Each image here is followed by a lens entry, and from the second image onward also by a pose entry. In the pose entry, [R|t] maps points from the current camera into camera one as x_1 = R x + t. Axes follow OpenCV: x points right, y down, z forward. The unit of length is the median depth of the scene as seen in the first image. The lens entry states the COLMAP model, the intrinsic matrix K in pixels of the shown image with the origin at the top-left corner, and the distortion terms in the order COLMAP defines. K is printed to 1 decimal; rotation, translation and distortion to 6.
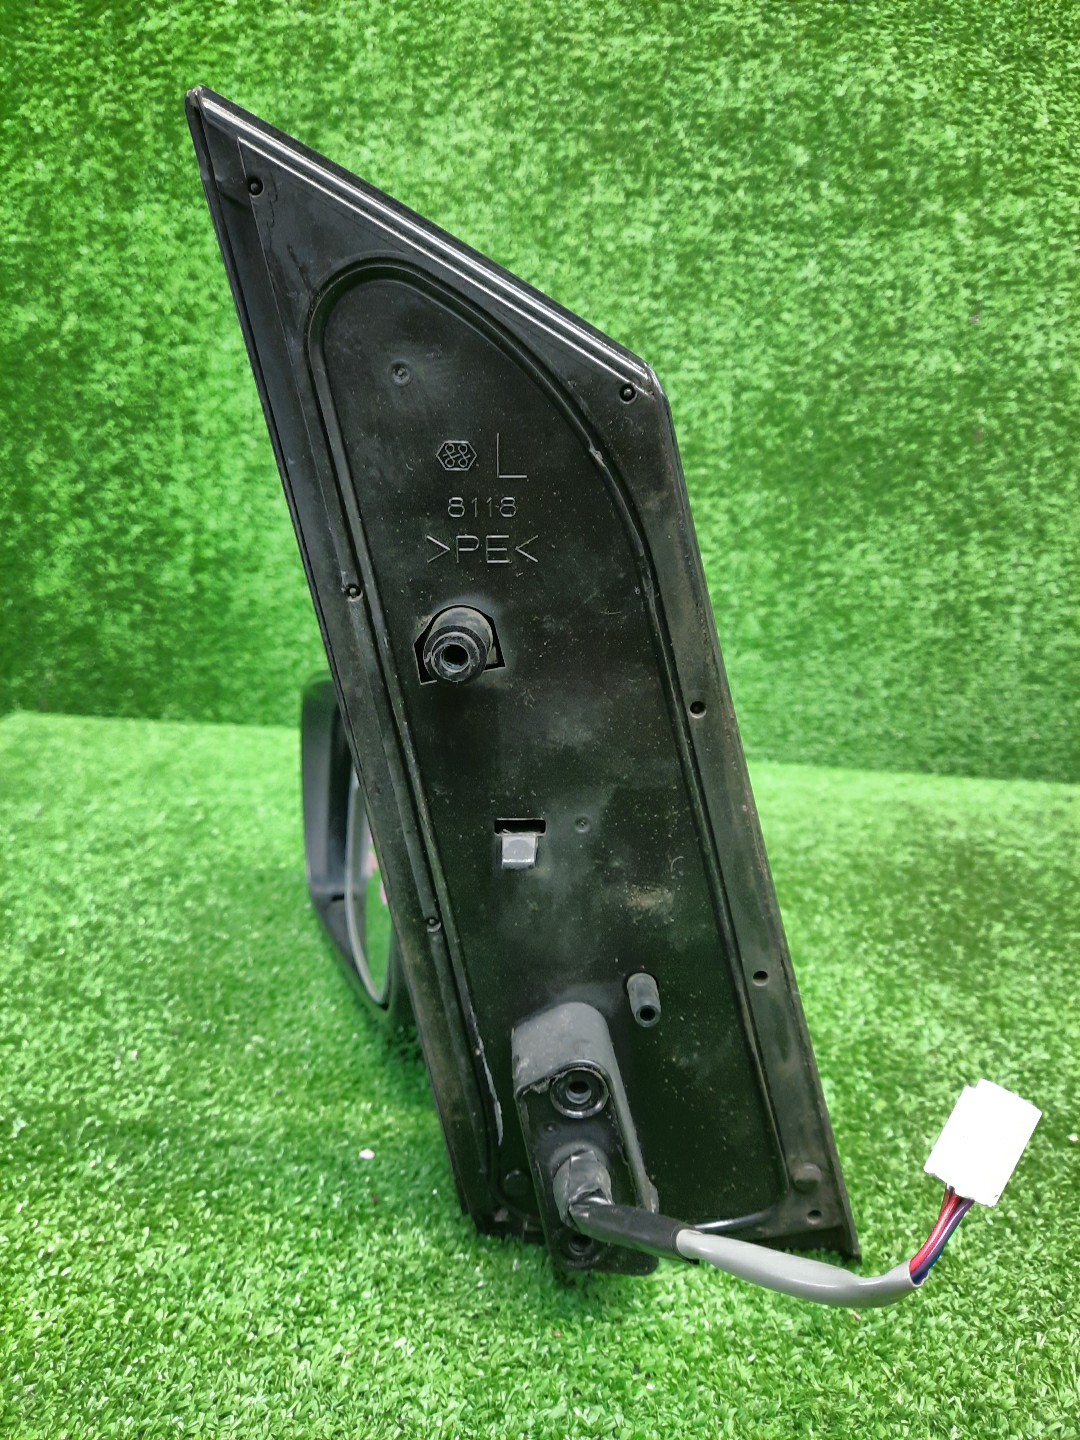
lens RADIAL K [[1057.8, 0, 542.4], [0, 1057.8, 749.3], [0, 0, 1]] dist [0.025530, -0.053767]
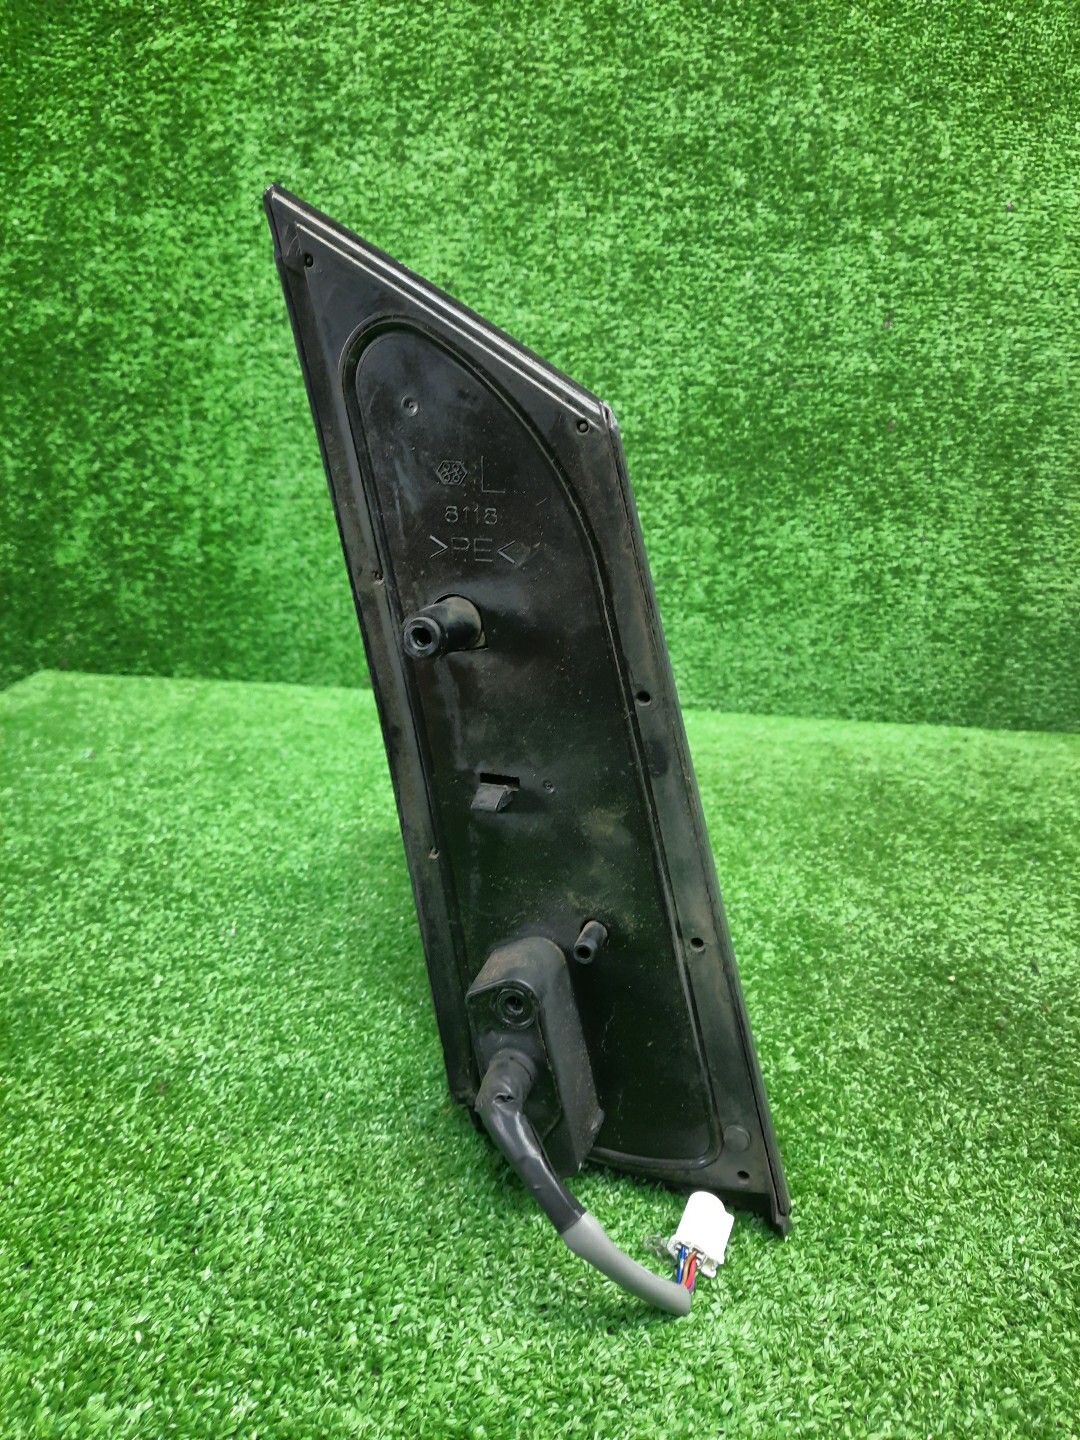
lens RADIAL K [[1050.6, 0, 538.7], [0, 1050.6, 745.9], [0, 0, 1]] dist [0.026029, -0.046553]
pose [[0.998100, -0.009520, 0.060873, -0.047037], [0.007673, 0.999505, 0.030511, 0.014702], [-0.061133, -0.029986, 0.997679, -0.138525]]
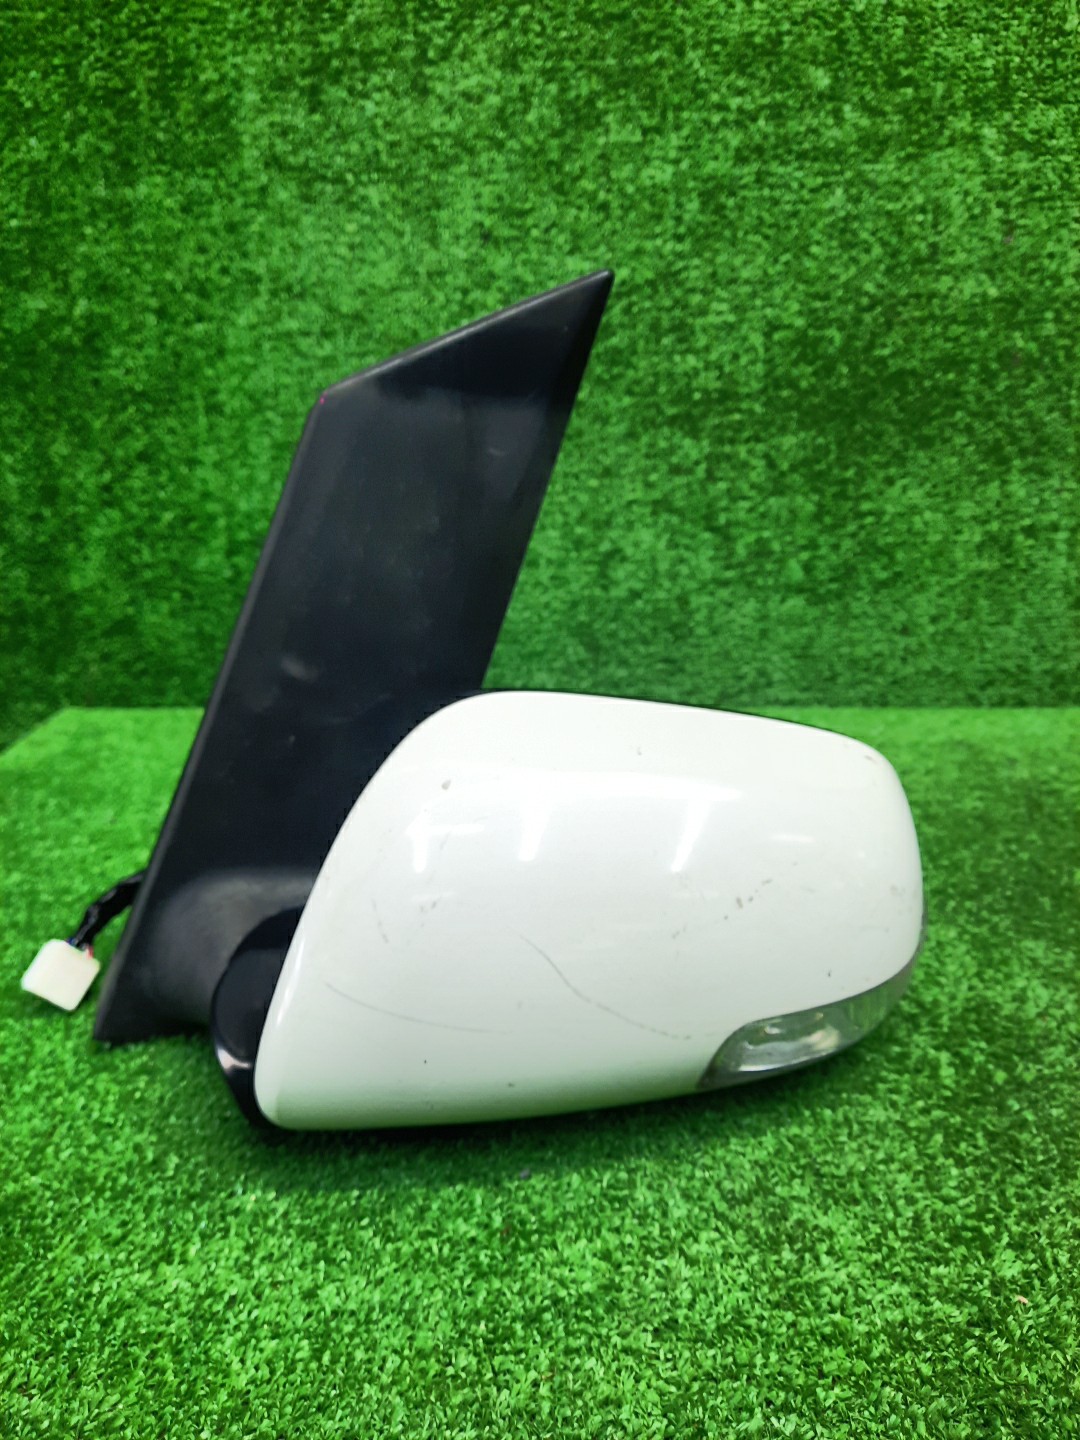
lens RADIAL K [[1061.1, 0, 539.9], [0, 1061.1, 741.2], [0, 0, 1]] dist [0.002097, -0.013411]
pose [[0.997652, -0.068359, -0.004205, -0.048971], [0.068488, 0.995544, 0.064814, -0.041276], [-0.000244, -0.064950, 0.997889, 0.002453]]
